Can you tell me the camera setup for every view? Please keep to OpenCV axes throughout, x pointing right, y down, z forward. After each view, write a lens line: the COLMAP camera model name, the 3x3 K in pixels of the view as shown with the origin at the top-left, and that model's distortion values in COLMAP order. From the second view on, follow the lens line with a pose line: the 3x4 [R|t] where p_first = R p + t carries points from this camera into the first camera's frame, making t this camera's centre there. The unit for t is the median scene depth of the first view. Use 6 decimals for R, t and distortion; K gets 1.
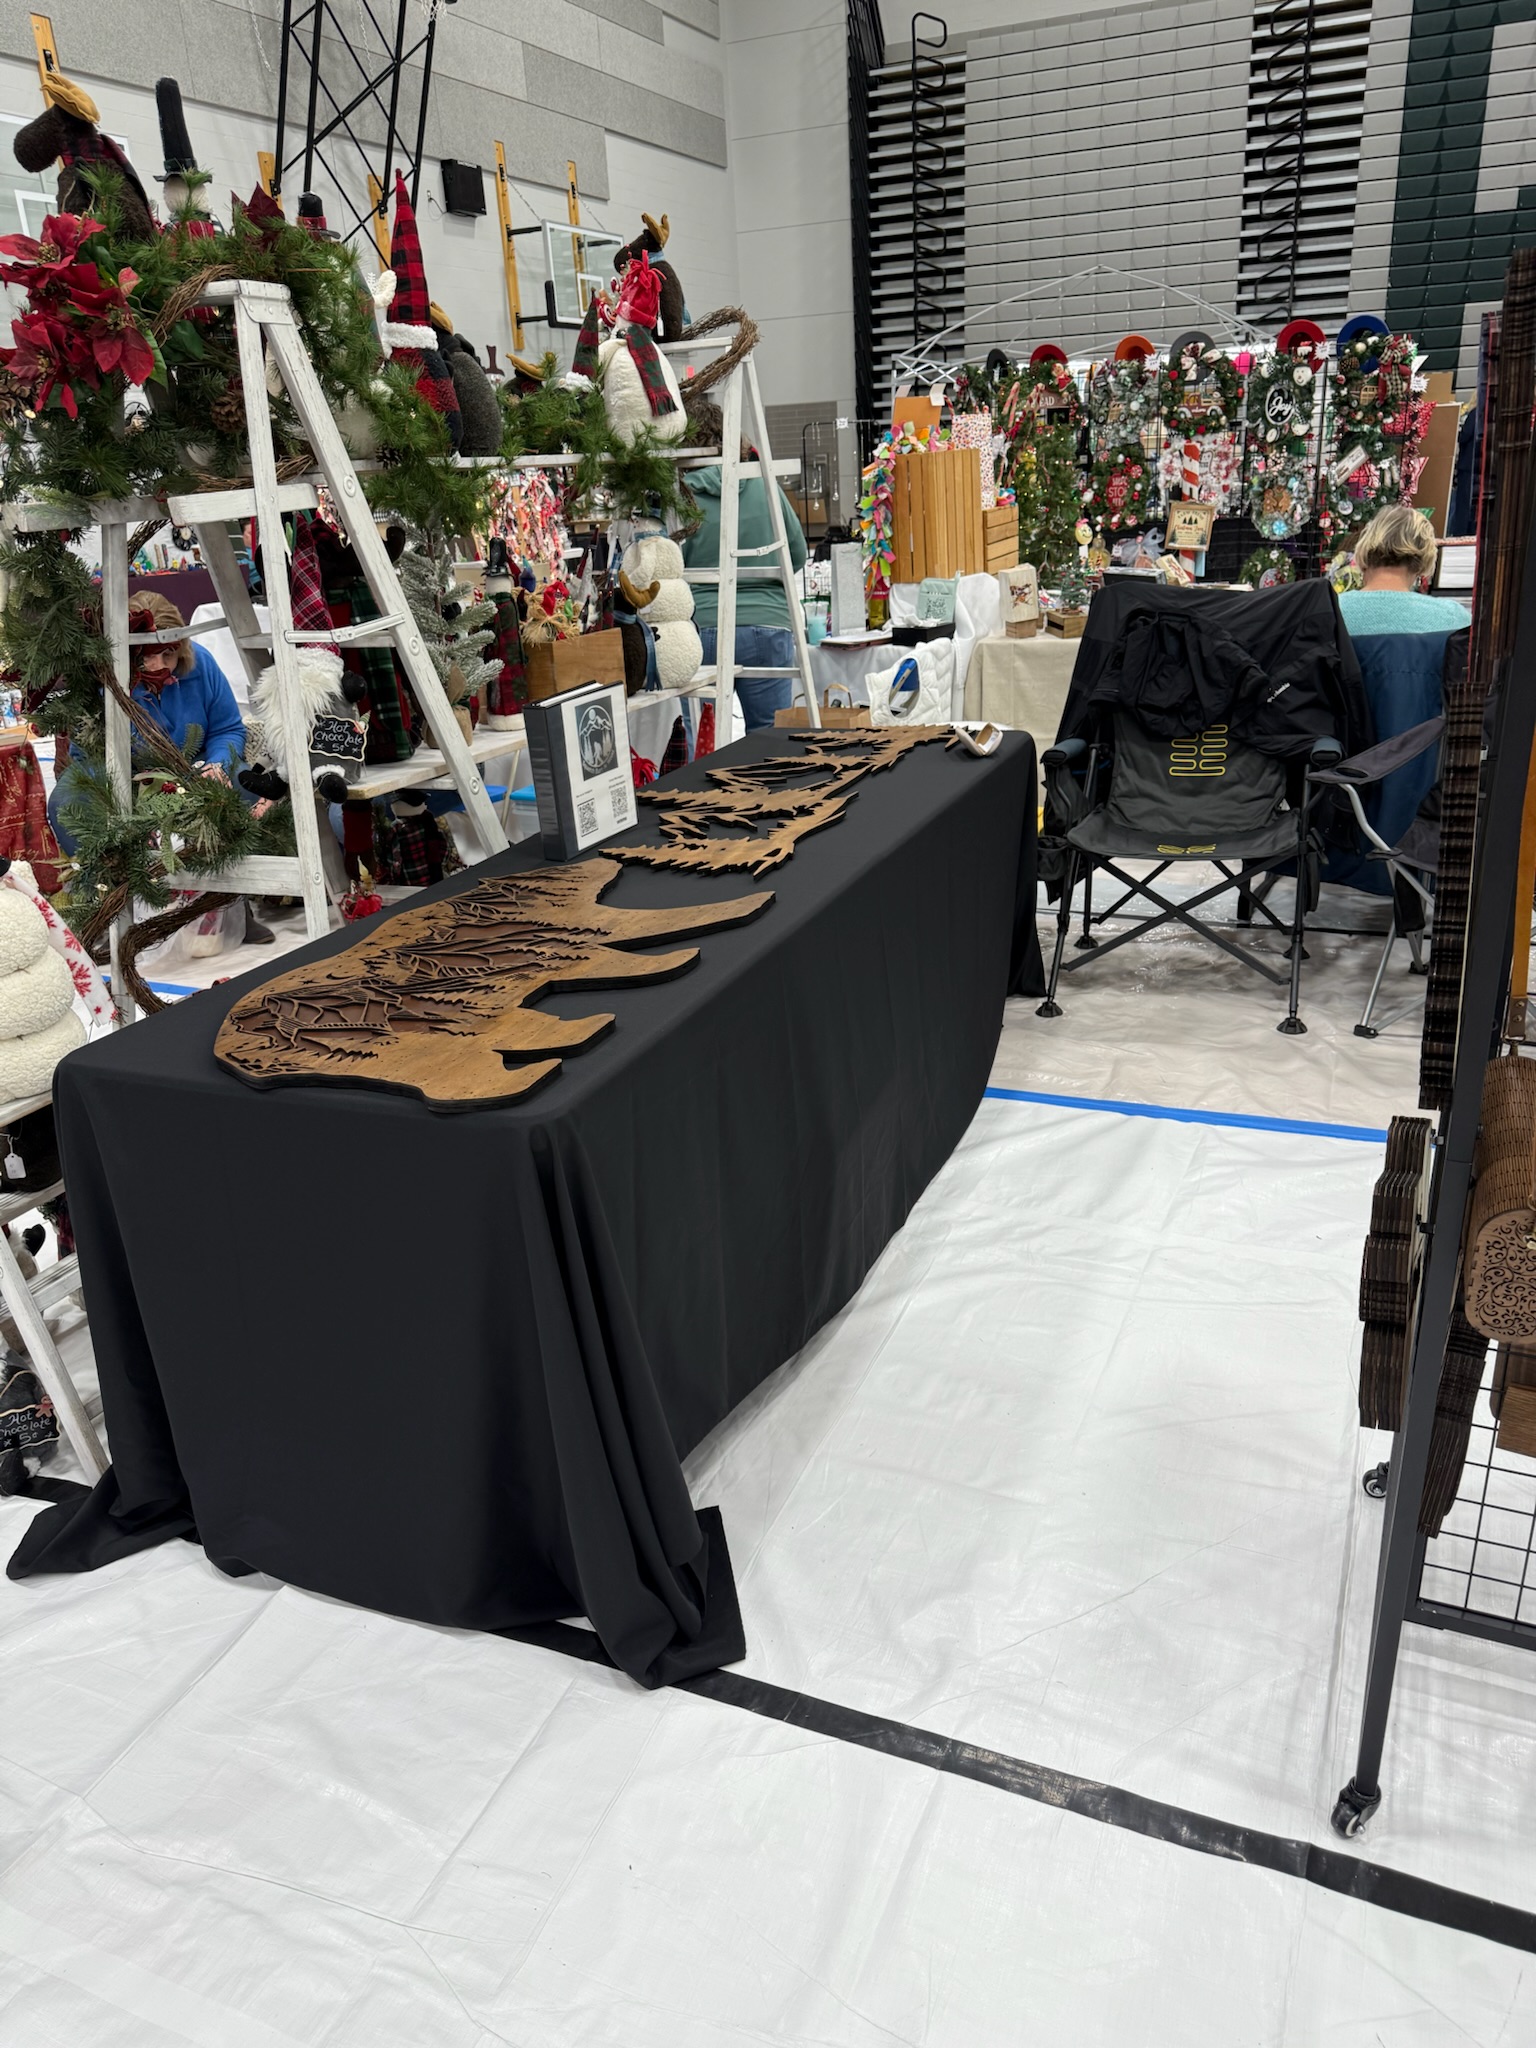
lens RADIAL K [[1457.8, 0, 757.5], [0, 1457.8, 1026.2], [0, 0, 1]] dist [0.020976, -0.026199]
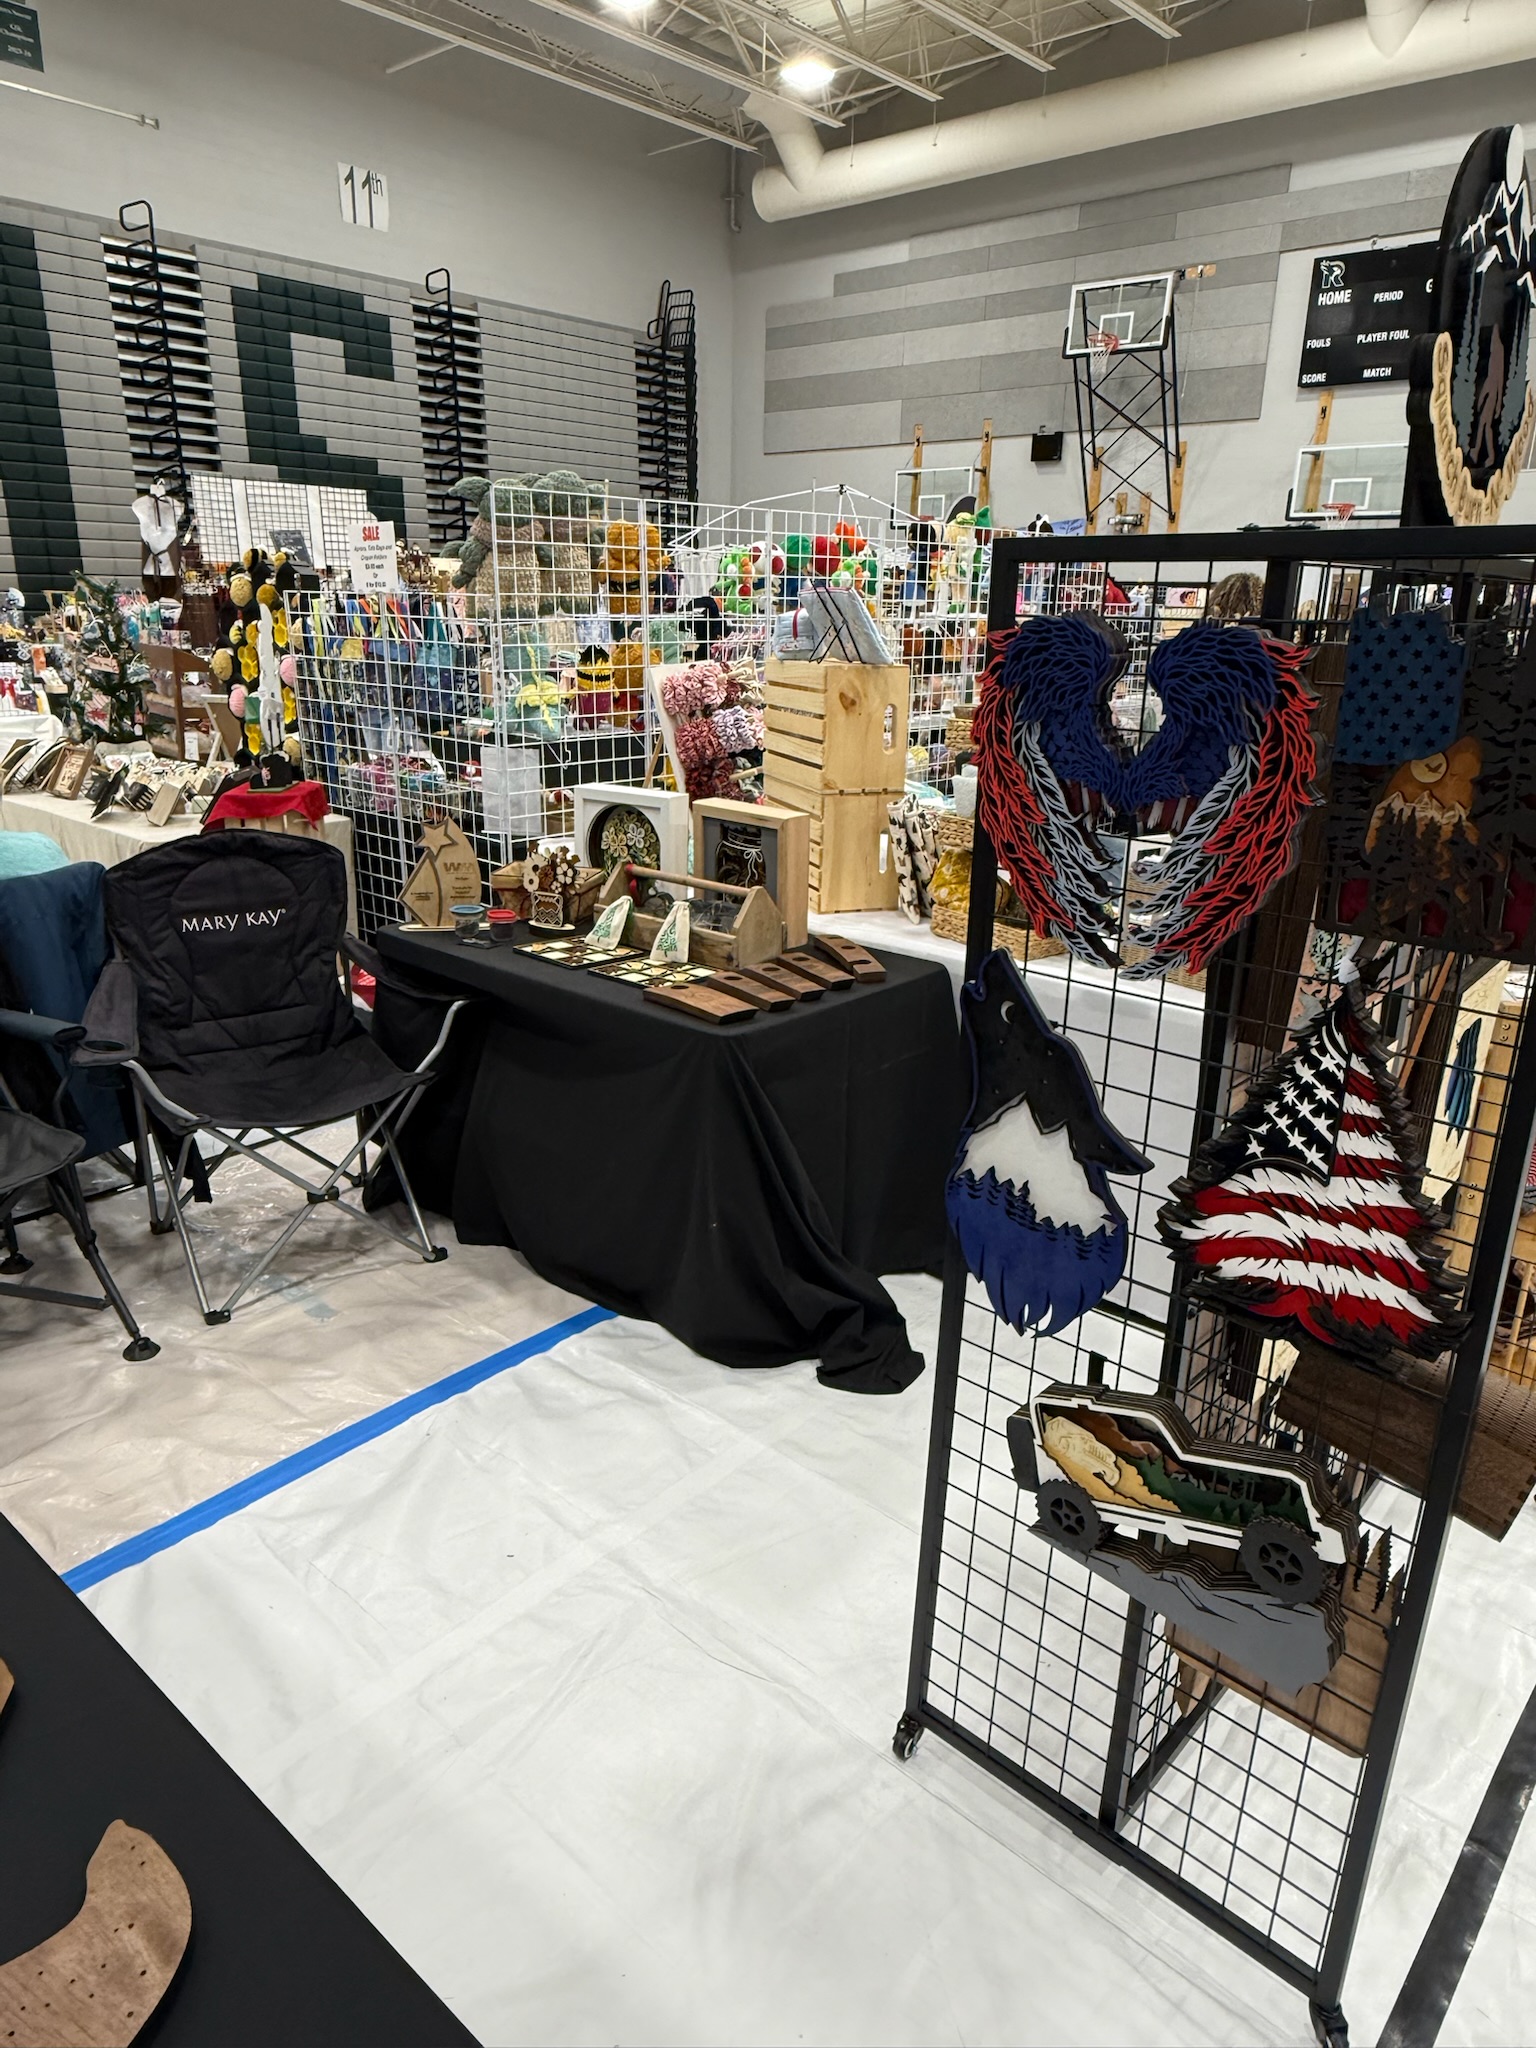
lens RADIAL K [[1320.3, 0, 769.2], [0, 1320.3, 1032.7], [0, 0, 1]] dist [0.005758, 0.001932]
pose [[0.302391, -0.241878, 0.921984, -0.170307], [0.321561, 0.936451, 0.140208, -0.159469], [-0.897306, 0.254076, 0.360953, 0.377007]]
